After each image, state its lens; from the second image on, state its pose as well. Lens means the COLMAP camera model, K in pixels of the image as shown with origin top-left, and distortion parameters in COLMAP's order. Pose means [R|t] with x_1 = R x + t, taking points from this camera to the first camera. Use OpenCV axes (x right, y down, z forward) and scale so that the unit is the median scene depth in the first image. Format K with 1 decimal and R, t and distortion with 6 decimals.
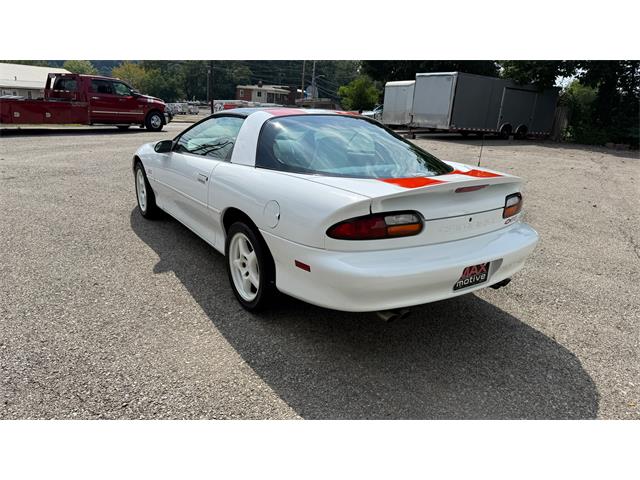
lens RADIAL K [[454.6, 0, 311.4], [0, 454.6, 239.6], [0, 0, 1]] dist [0.012258, 0.003993]
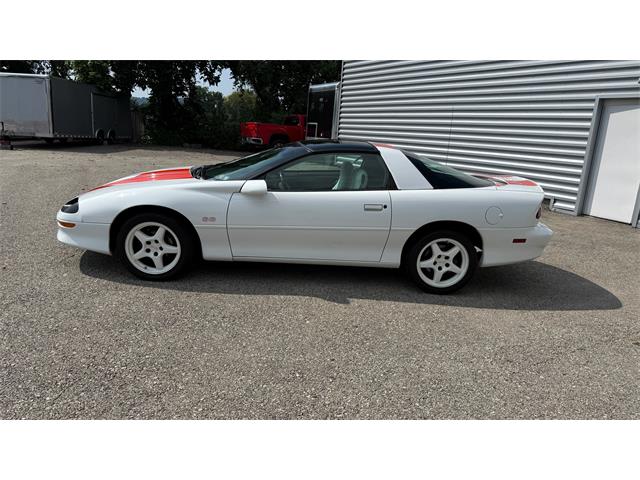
lens RADIAL K [[450.2, 0, 318.5], [0, 450.2, 238.0], [0, 0, 1]] dist [0.036913, -0.002960]
pose [[0.532370, -0.227220, 0.815447, -0.185440], [0.228140, 0.966171, 0.120276, -0.033543], [-0.815190, 0.122005, 0.566198, 0.069729]]
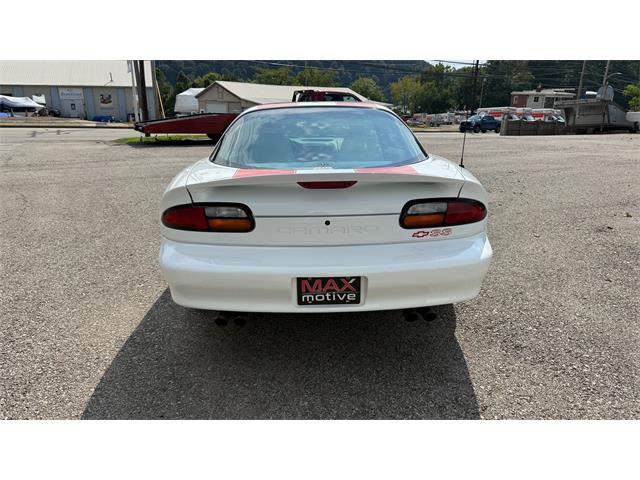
lens RADIAL K [[450.2, 0, 318.5], [0, 450.2, 238.0], [0, 0, 1]] dist [0.036913, -0.002960]
pose [[0.847901, 0.107439, -0.519153, 0.082106], [-0.119713, 0.992759, 0.009932, -0.002489], [0.516461, 0.053728, 0.854623, 0.033461]]
